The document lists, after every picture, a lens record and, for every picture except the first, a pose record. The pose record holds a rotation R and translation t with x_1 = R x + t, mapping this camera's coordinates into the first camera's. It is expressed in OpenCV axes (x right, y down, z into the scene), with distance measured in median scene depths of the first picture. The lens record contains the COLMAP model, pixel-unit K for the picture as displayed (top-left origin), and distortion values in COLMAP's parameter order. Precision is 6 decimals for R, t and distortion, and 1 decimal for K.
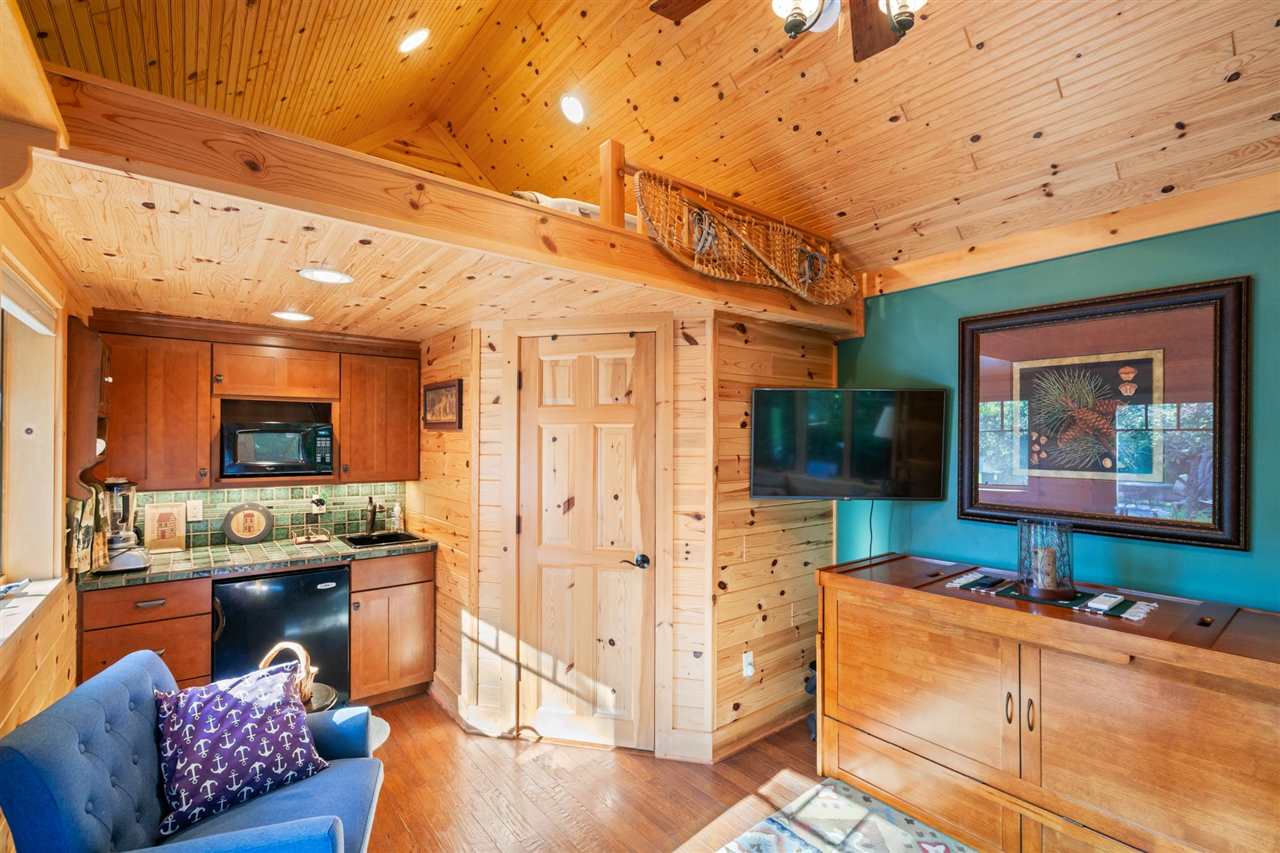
lens RADIAL K [[578.0, 0, 638.0], [0, 578.0, 434.6], [0, 0, 1]] dist [0.001145, 0.002098]
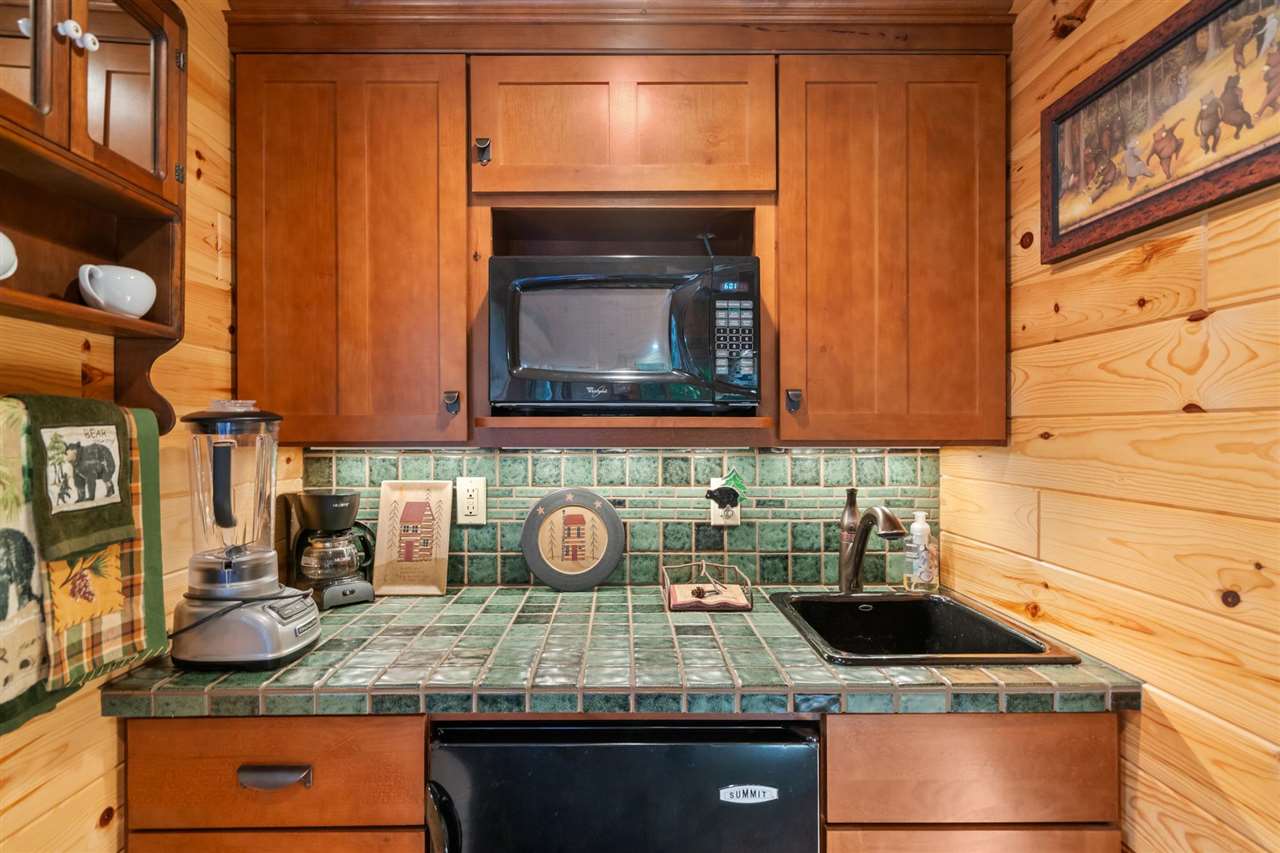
lens RADIAL K [[679.5, 0, 629.2], [0, 679.5, 435.3], [0, 0, 1]] dist [0.003816, 0.001360]
pose [[0.796748, 0.000118, -0.604311, -0.348696], [0.009411, 0.999876, 0.012602, 0.074053], [0.604238, -0.015728, 0.796649, 0.638271]]
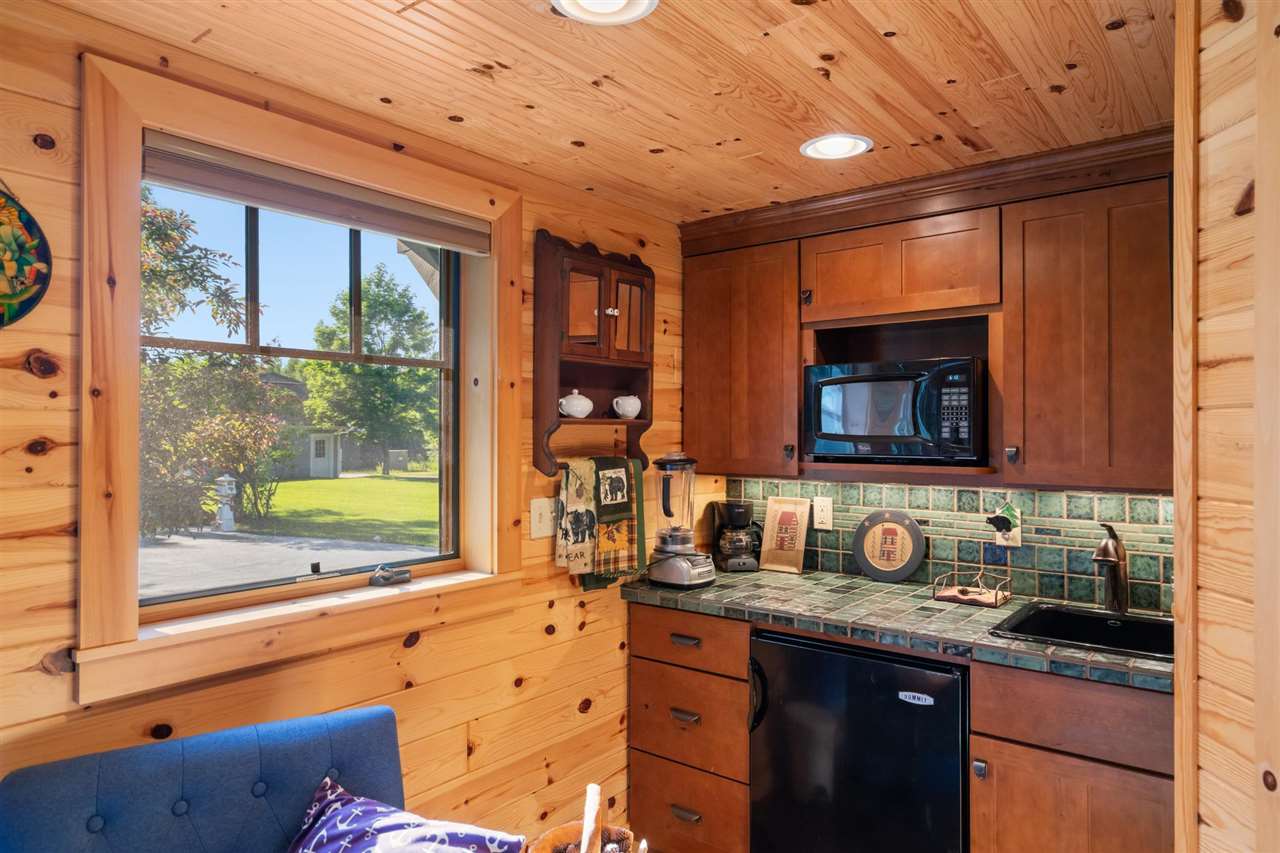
lens RADIAL K [[803.8, 0, 639.6], [0, 803.8, 426.9], [0, 0, 1]] dist [0.009228, 0.000034]
pose [[0.237496, -0.008584, -0.971350, 0.042182], [0.010315, 0.999927, -0.006314, 0.038493], [0.971334, -0.008520, 0.237568, 0.569981]]
